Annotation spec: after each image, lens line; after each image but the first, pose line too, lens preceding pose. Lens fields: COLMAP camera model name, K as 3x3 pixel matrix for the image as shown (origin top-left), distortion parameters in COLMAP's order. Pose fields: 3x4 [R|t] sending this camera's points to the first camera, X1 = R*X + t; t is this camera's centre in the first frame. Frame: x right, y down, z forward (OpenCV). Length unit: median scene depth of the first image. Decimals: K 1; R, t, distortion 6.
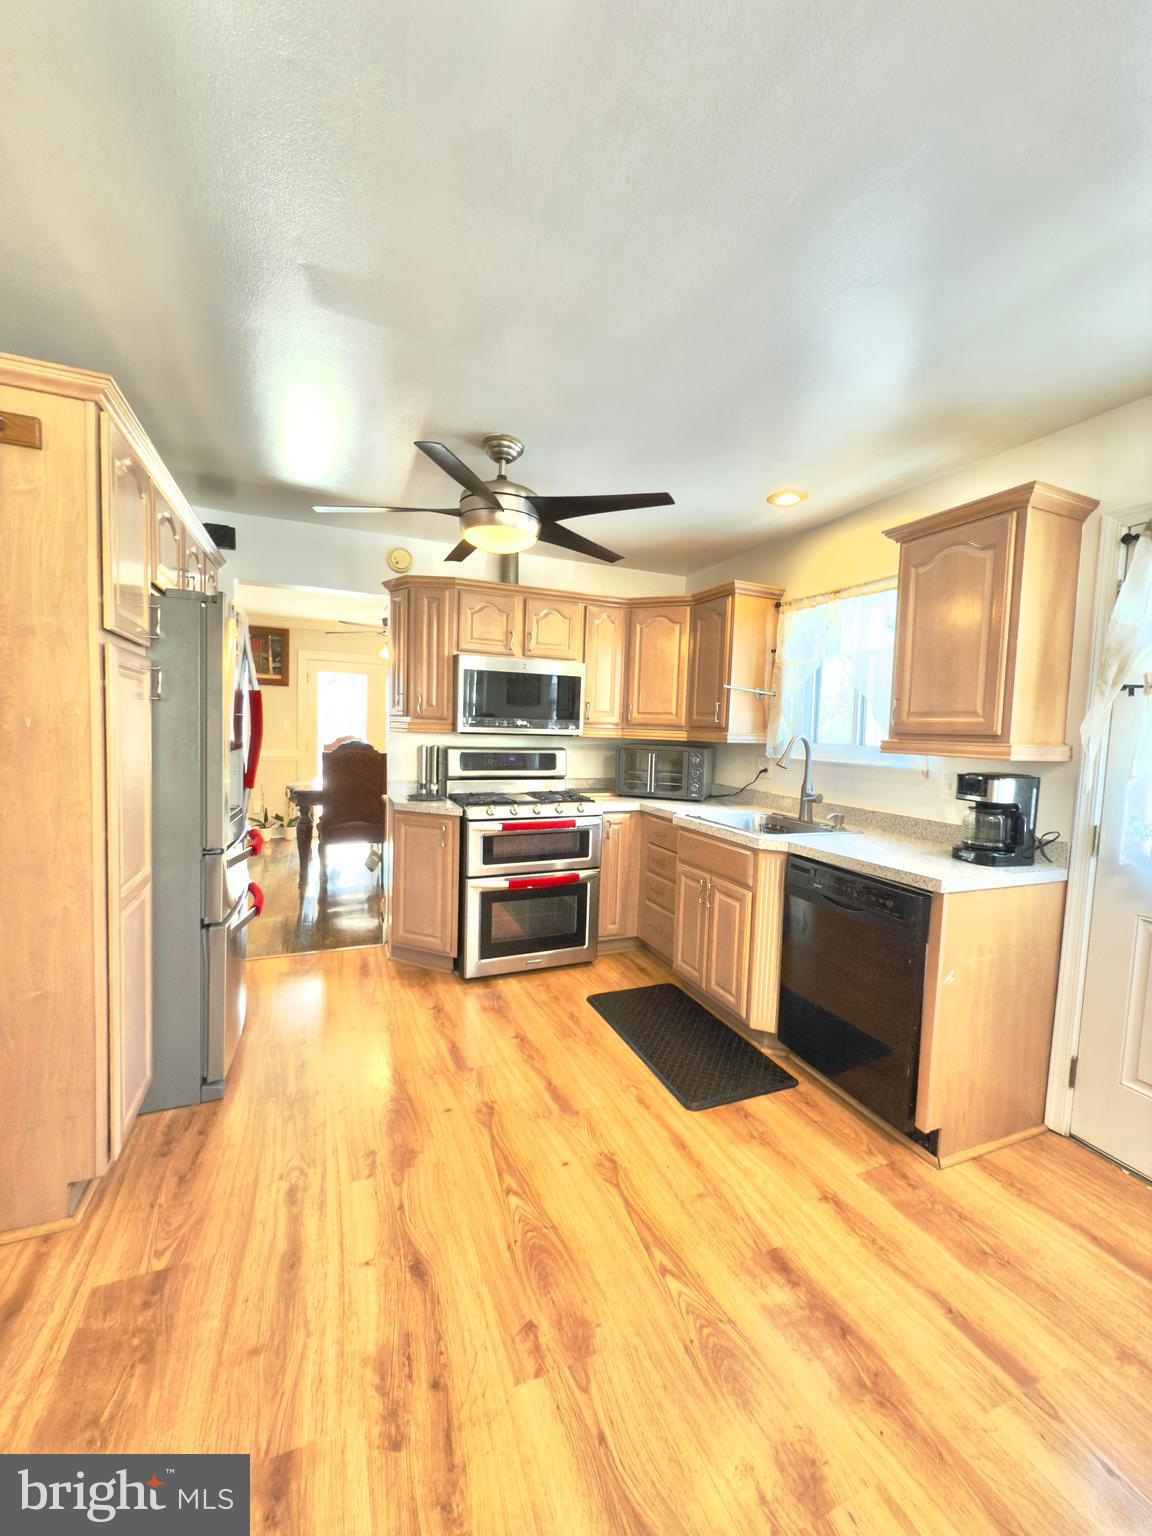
lens RADIAL K [[610.6, 0, 576.0], [0, 610.6, 768.0], [0, 0, 1]] dist [-0.000396, 0.000501]
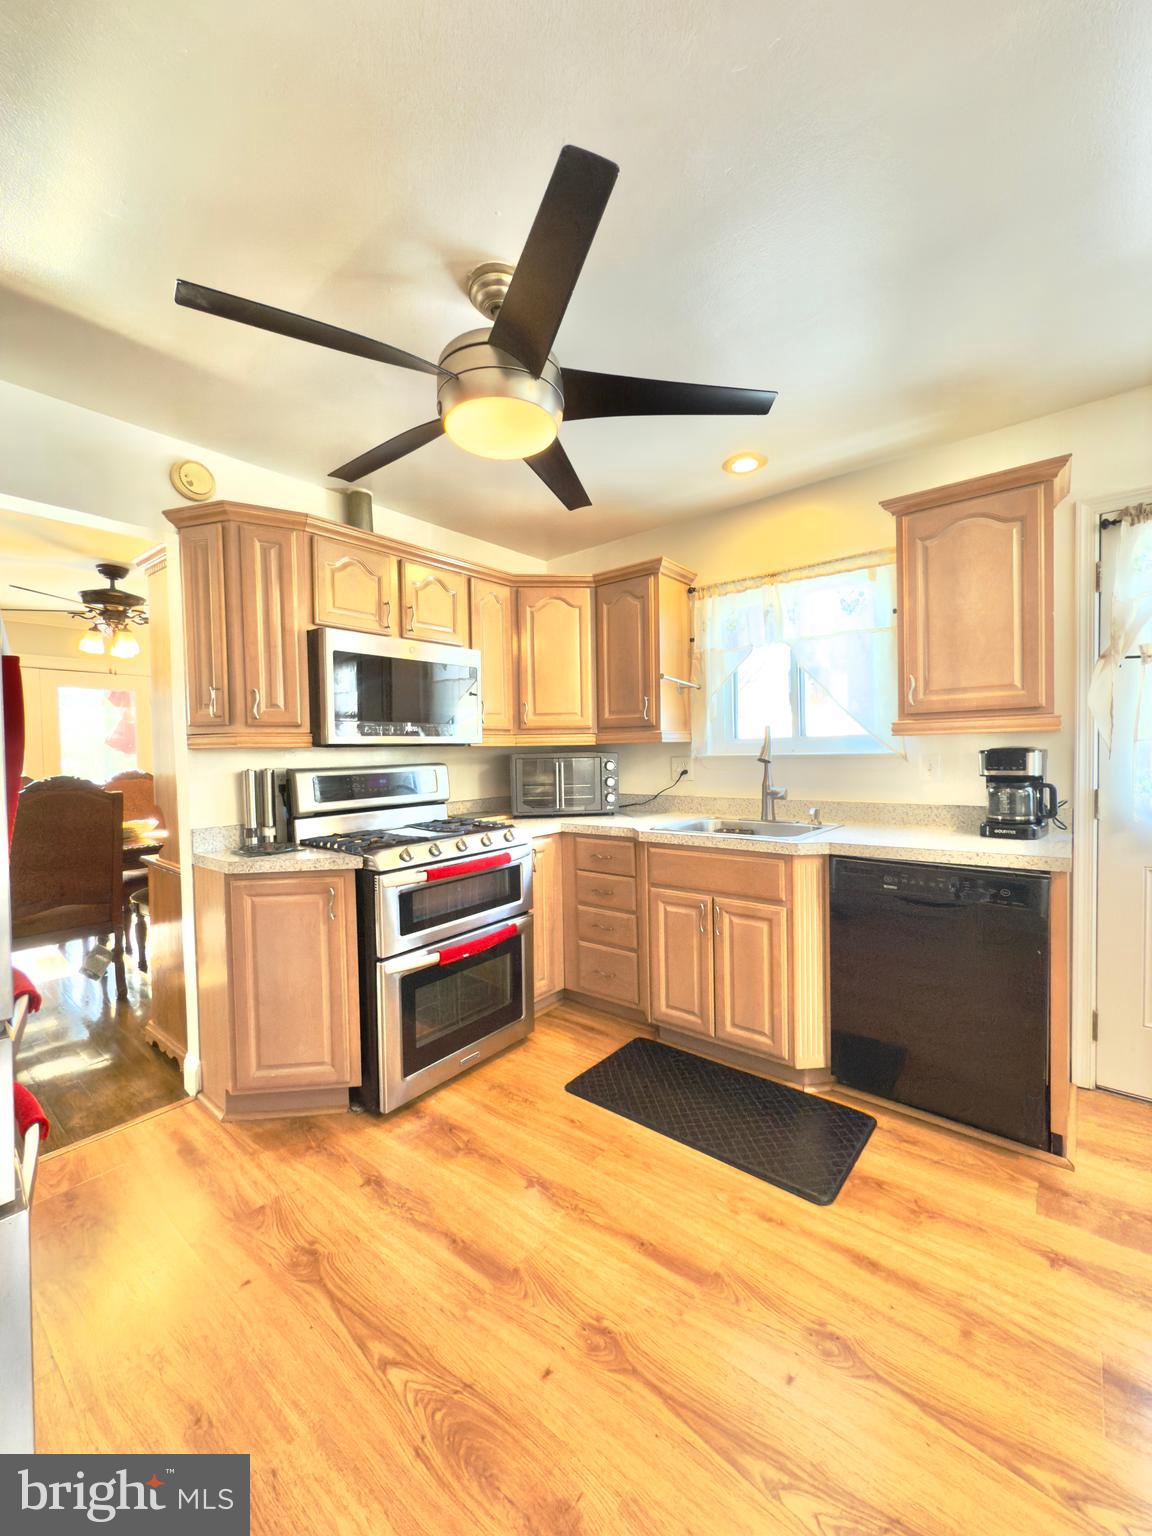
lens RADIAL K [[610.6, 0, 576.0], [0, 610.6, 768.0], [0, 0, 1]] dist [-0.000396, 0.000501]
pose [[0.881102, -0.063591, 0.468631, -0.287503], [0.081589, 0.996500, -0.018180, 0.001493], [-0.465835, 0.054254, 0.883207, 0.305689]]
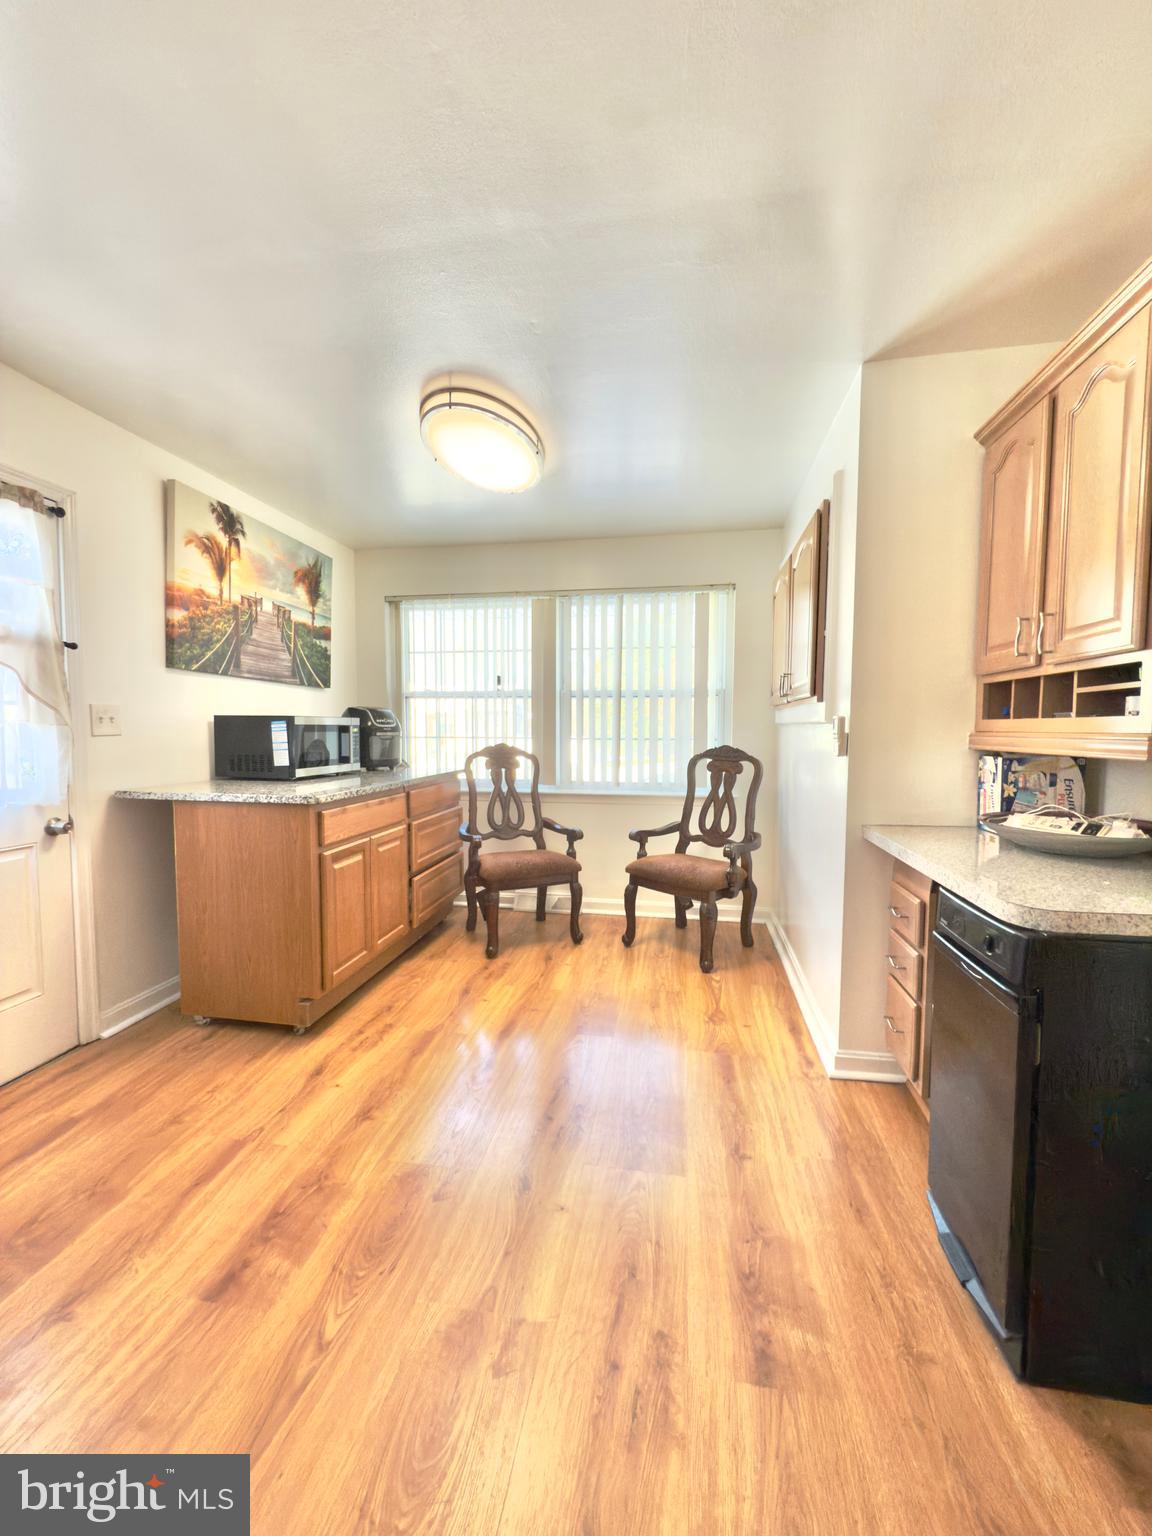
lens RADIAL K [[610.6, 0, 576.0], [0, 610.6, 768.0], [0, 0, 1]] dist [-0.000396, 0.000501]
pose [[-0.840781, -0.069643, 0.536877, -0.247572], [0.006535, 0.990313, 0.138696, -0.014604], [-0.541336, 0.120122, -0.832182, 0.679947]]
